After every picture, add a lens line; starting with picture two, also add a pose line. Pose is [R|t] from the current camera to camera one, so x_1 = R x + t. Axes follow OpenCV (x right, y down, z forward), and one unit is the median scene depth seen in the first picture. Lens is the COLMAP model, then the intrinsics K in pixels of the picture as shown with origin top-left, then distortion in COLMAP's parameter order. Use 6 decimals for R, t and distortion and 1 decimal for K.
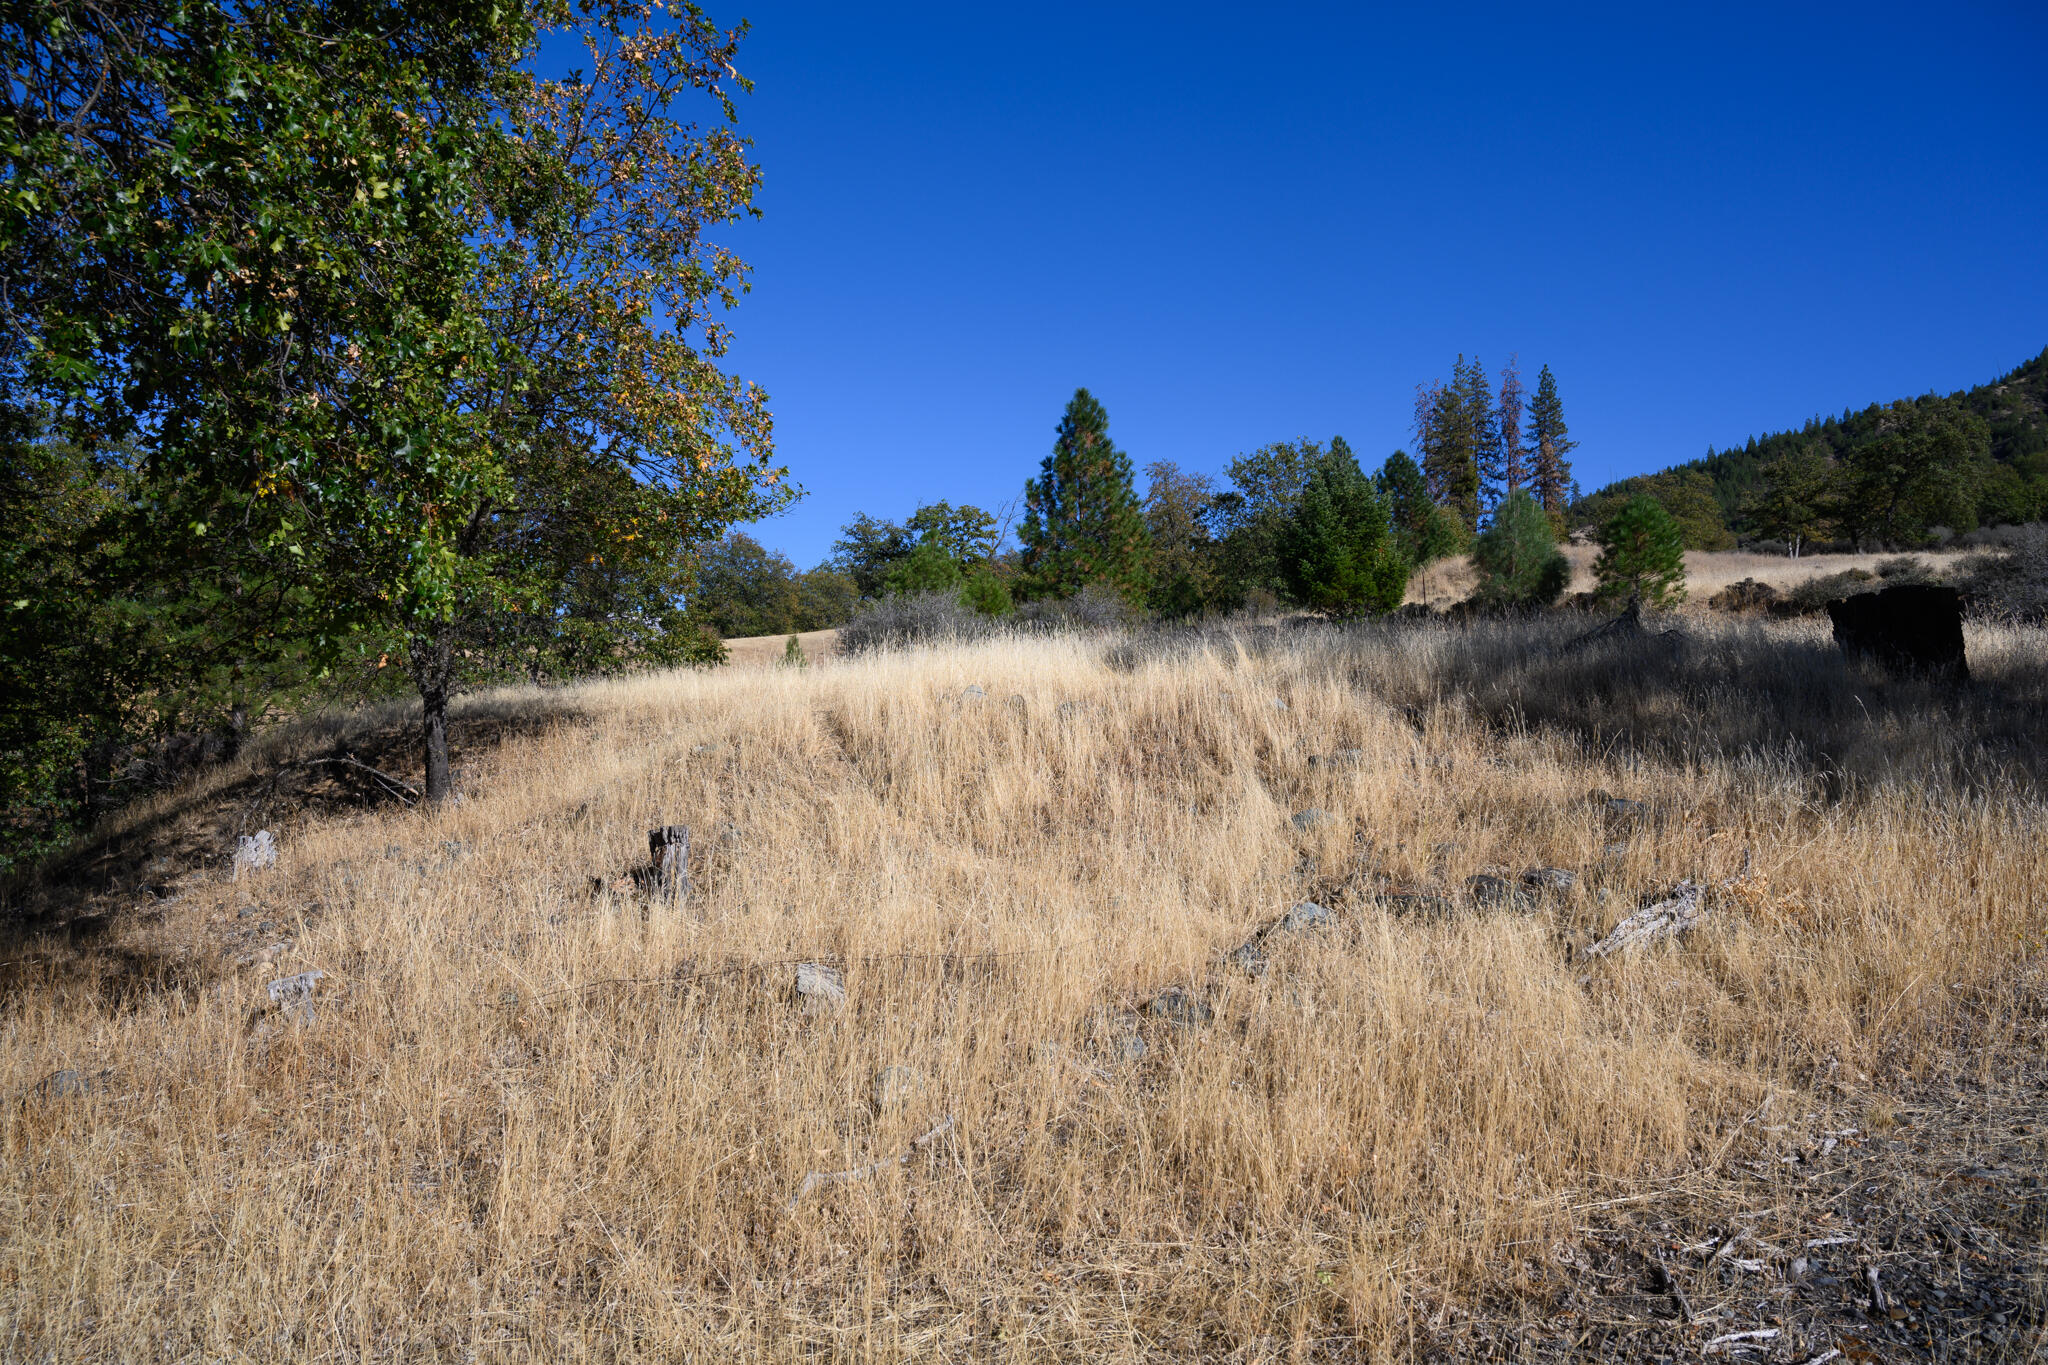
lens RADIAL K [[1367.6, 0, 1014.3], [0, 1367.6, 711.0], [0, 0, 1]] dist [-0.007789, 0.004914]
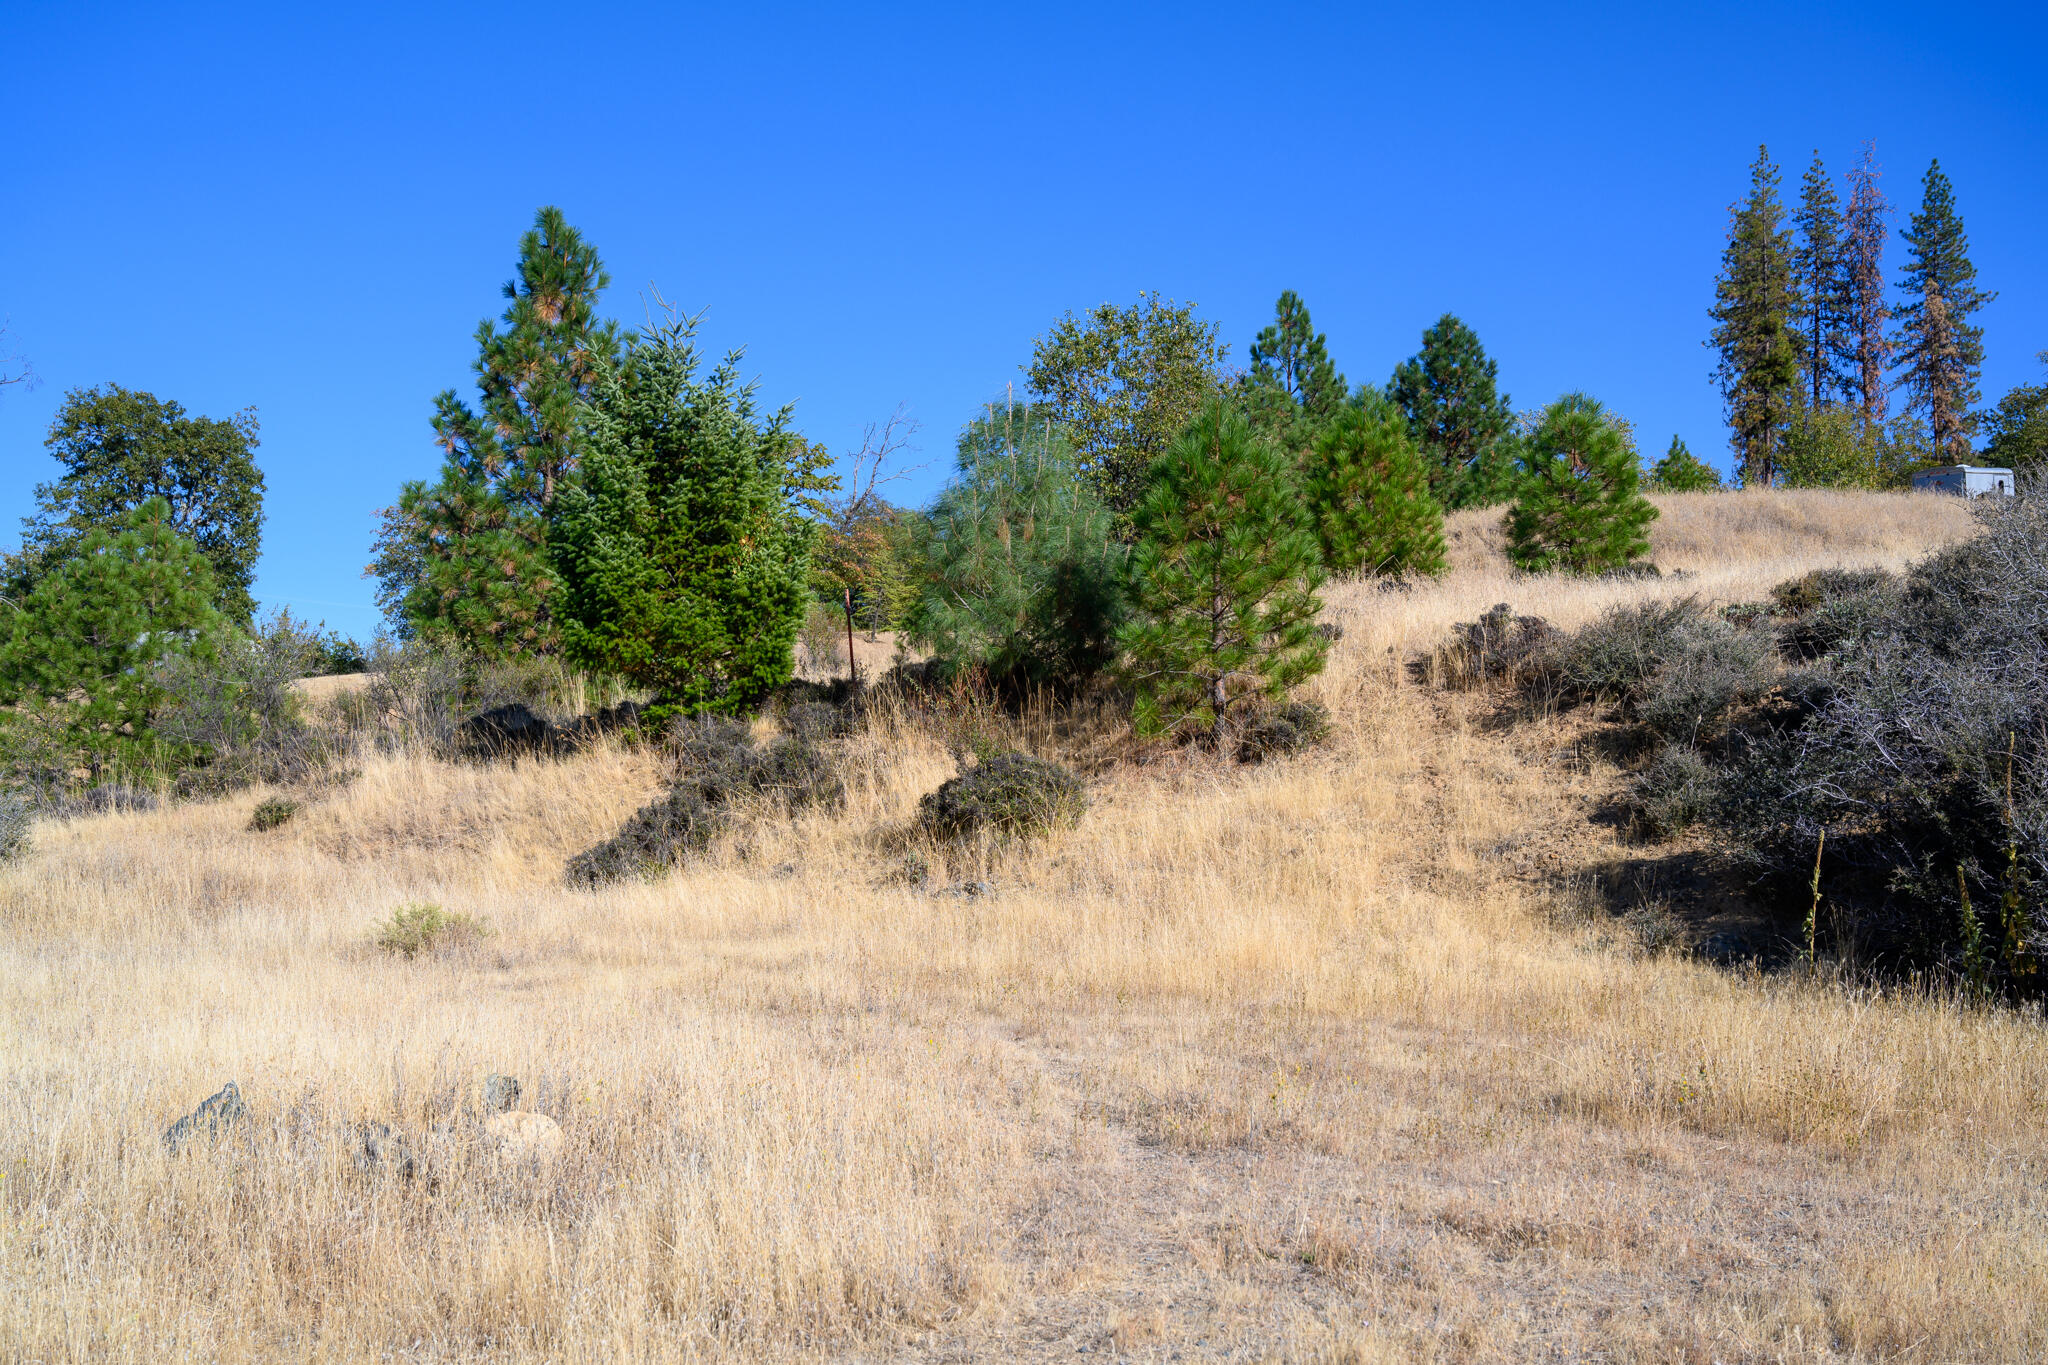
lens RADIAL K [[2130.3, 0, 1034.1], [0, 2130.3, 683.3], [0, 0, 1]] dist [0.006070, 0.000000]
pose [[0.995529, -0.013047, -0.093546, 0.144544], [0.010431, 0.999542, -0.028395, -0.018549], [0.093874, 0.027292, 0.995210, 0.119540]]
